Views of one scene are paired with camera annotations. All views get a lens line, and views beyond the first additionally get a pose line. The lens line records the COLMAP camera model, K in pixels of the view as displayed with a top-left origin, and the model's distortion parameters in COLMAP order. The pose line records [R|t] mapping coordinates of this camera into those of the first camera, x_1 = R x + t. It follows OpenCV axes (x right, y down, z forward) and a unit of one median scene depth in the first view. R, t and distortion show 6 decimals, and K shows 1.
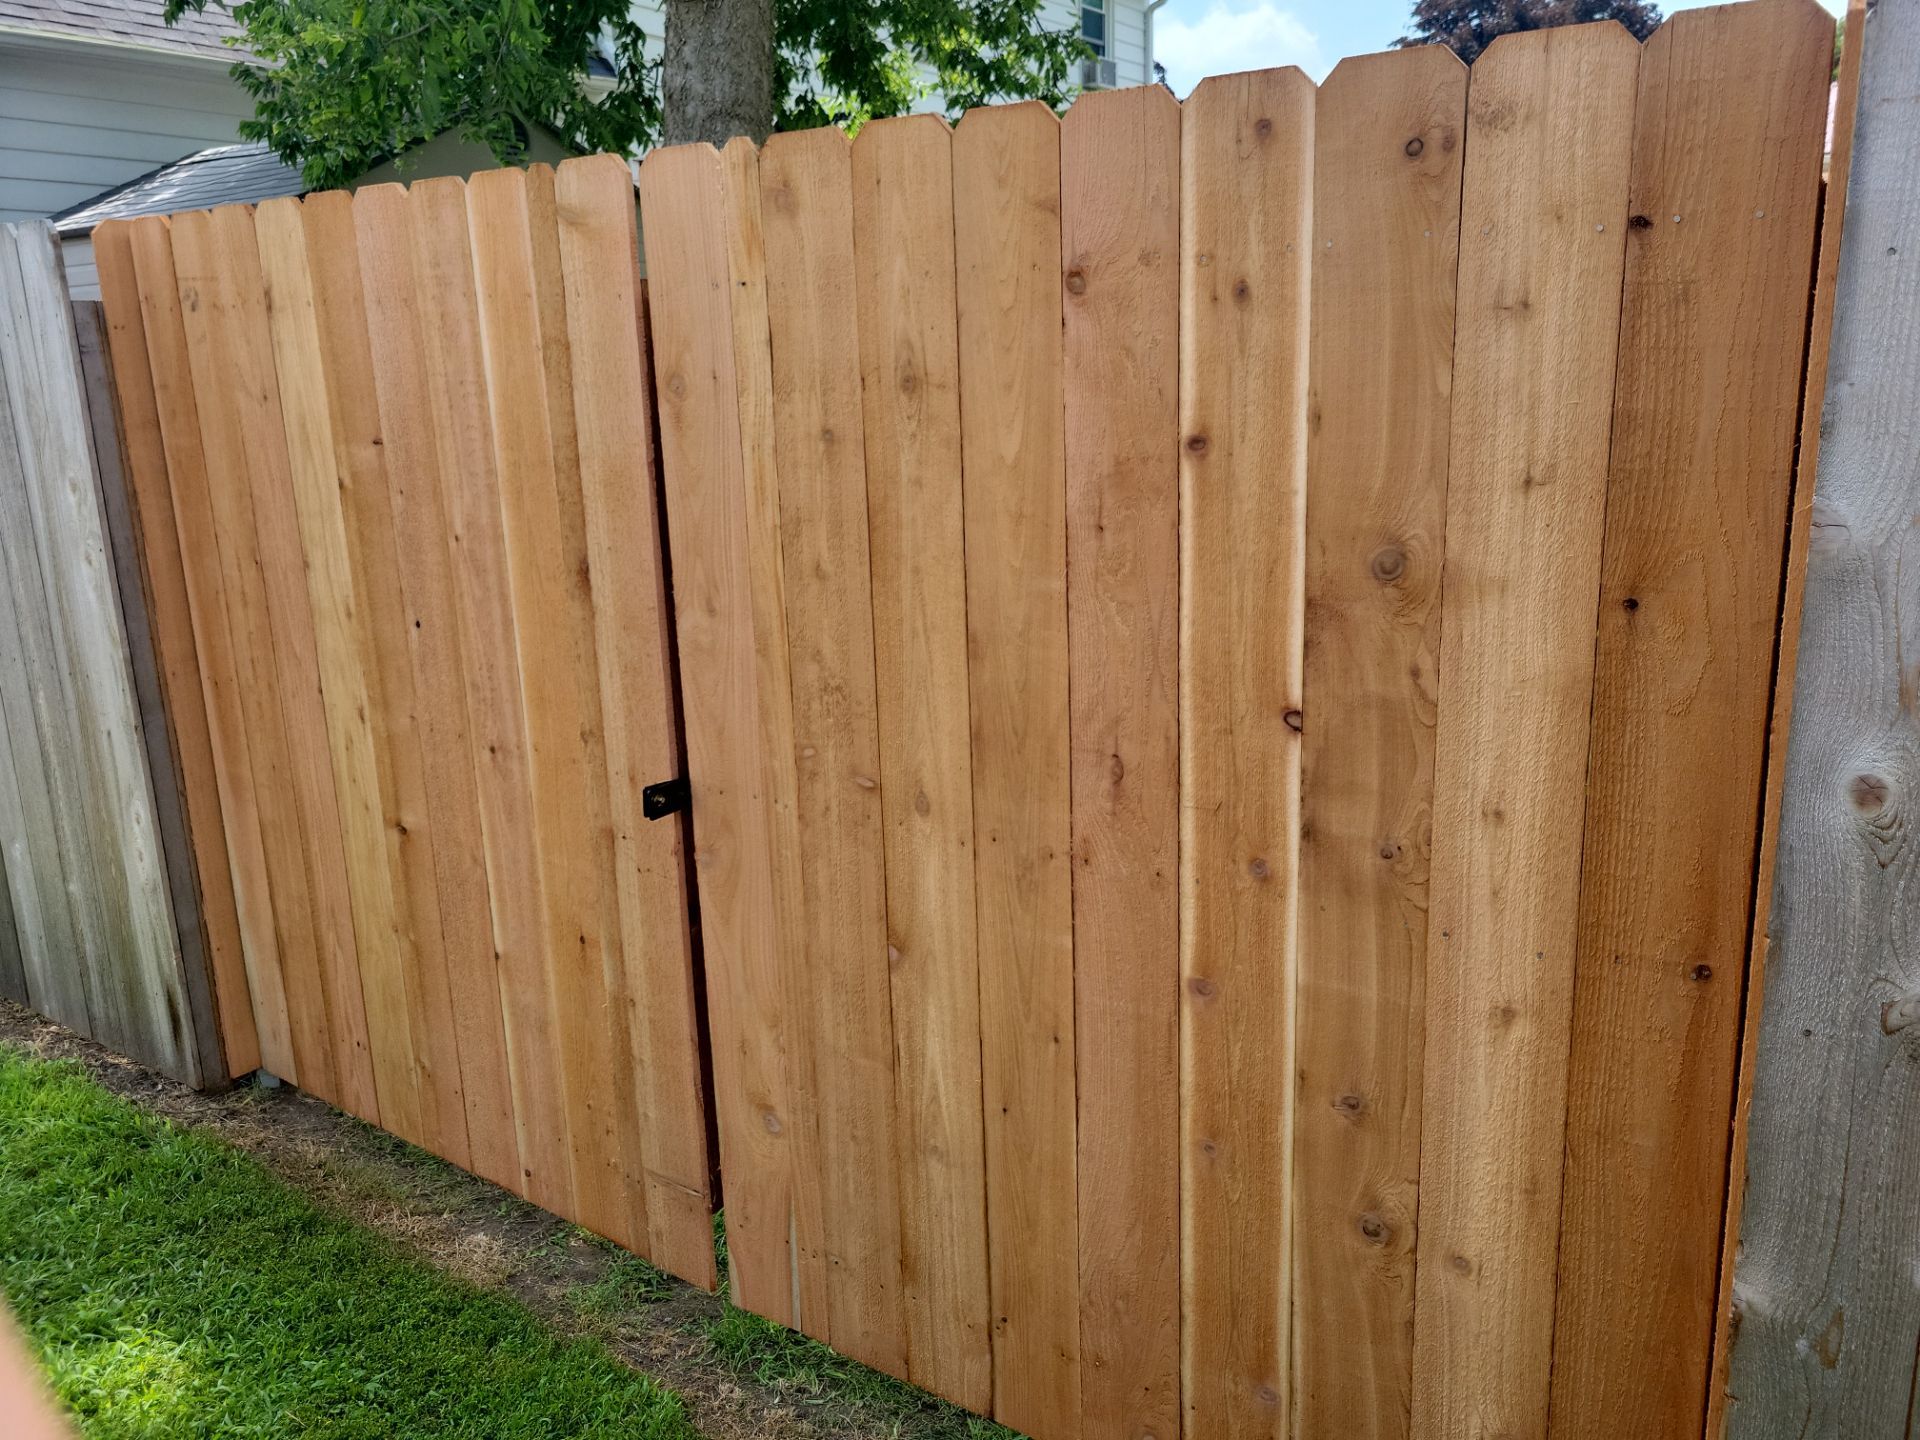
lens RADIAL K [[1477.8, 0, 960.0], [0, 1477.8, 720.0], [0, 0, 1]] dist [0.055720, -0.033548]
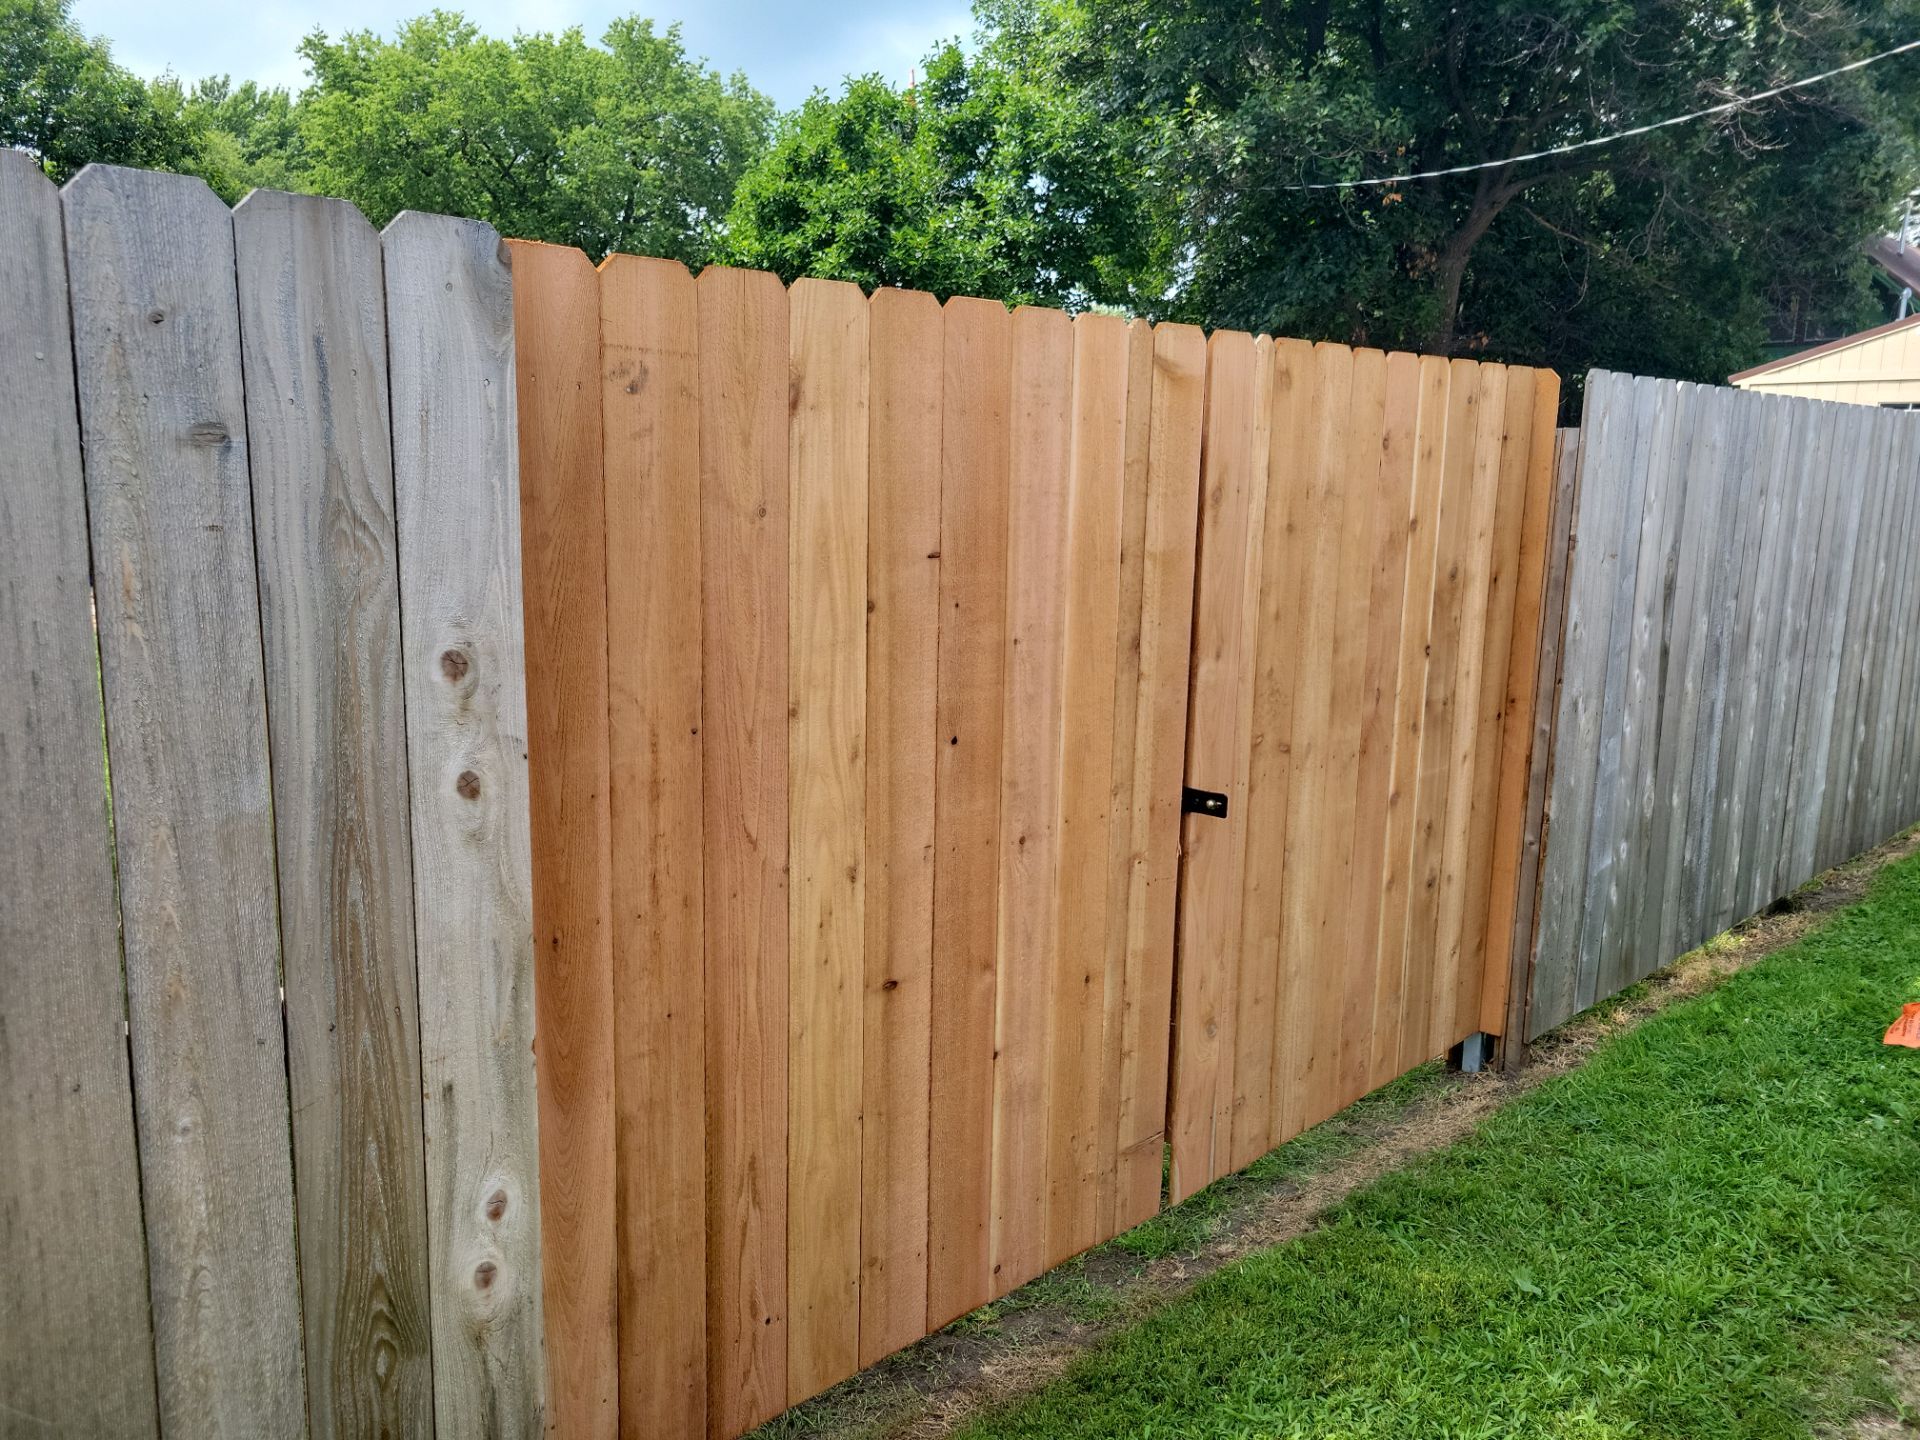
lens RADIAL K [[1477.8, 0, 960.0], [0, 1477.8, 720.0], [0, 0, 1]] dist [0.055720, -0.033548]
pose [[0.173374, -0.148029, 0.973668, -1.447025], [0.209596, 0.971538, 0.110384, -0.203754], [-0.962295, 0.184939, 0.199466, 0.898468]]
